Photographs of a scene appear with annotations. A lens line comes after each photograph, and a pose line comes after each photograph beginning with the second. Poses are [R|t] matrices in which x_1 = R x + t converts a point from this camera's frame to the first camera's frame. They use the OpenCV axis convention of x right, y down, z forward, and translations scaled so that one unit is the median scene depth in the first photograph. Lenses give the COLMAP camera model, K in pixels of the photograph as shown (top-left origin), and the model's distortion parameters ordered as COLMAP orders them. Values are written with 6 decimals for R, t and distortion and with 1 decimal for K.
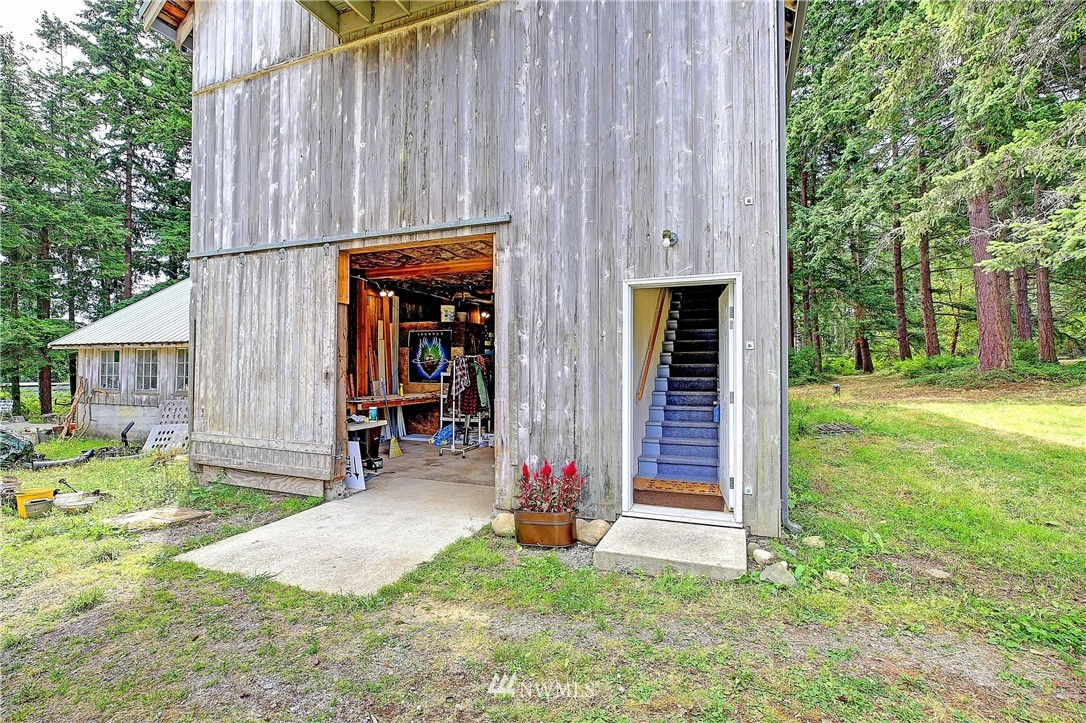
lens RADIAL K [[504.5, 0, 543.0], [0, 504.5, 364.9], [0, 0, 1]] dist [-0.033467, 0.012453]
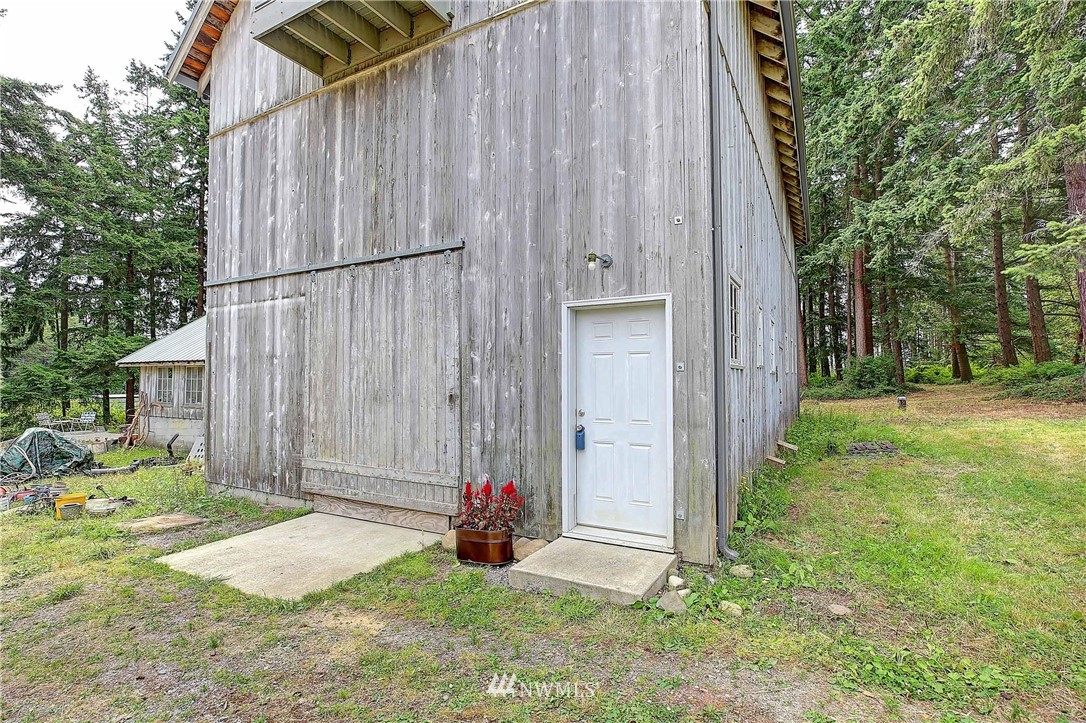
lens RADIAL K [[525.0, 0, 541.9], [0, 525.0, 365.2], [0, 0, 1]] dist [-0.035079, 0.013406]
pose [[0.991031, -0.008626, -0.133352, 0.235095], [0.006380, 0.999831, -0.017256, -0.021716], [0.133479, 0.016250, 0.990918, -0.043098]]
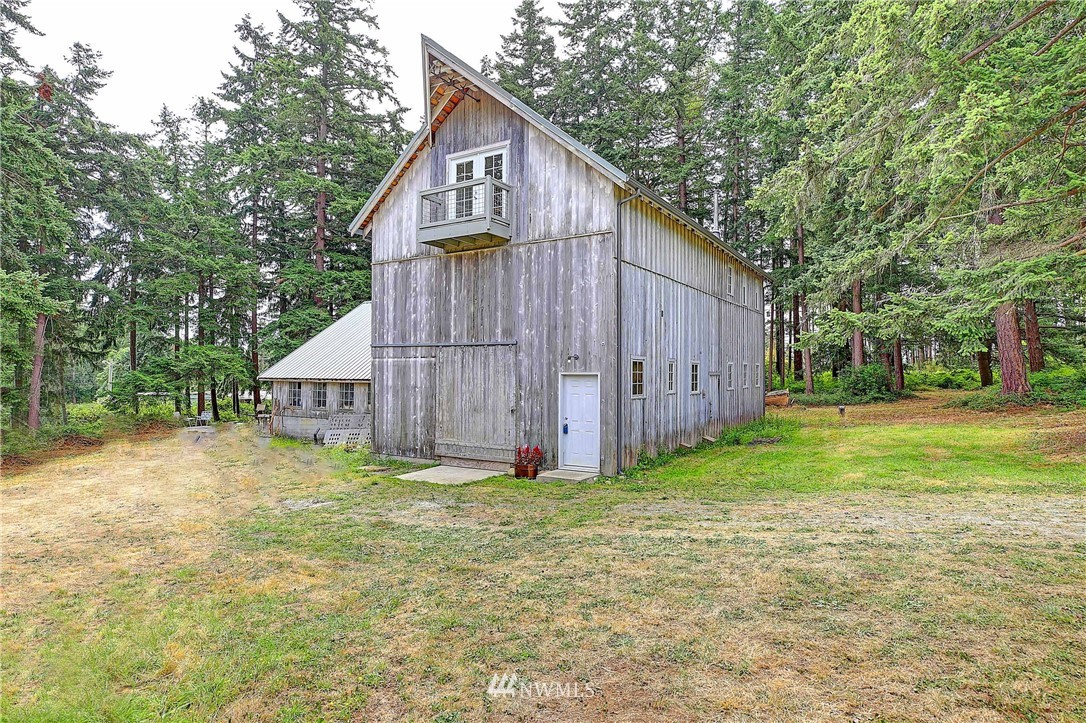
lens RADIAL K [[612.6, 0, 543.0], [0, 612.6, 361.5], [0, 0, 1]] dist [0.000347, 0.000219]
pose [[0.983169, -0.002343, -0.182686, 0.569076], [0.000696, 0.999959, -0.009077, -0.175612], [0.182699, 0.008797, 0.983129, -1.755434]]
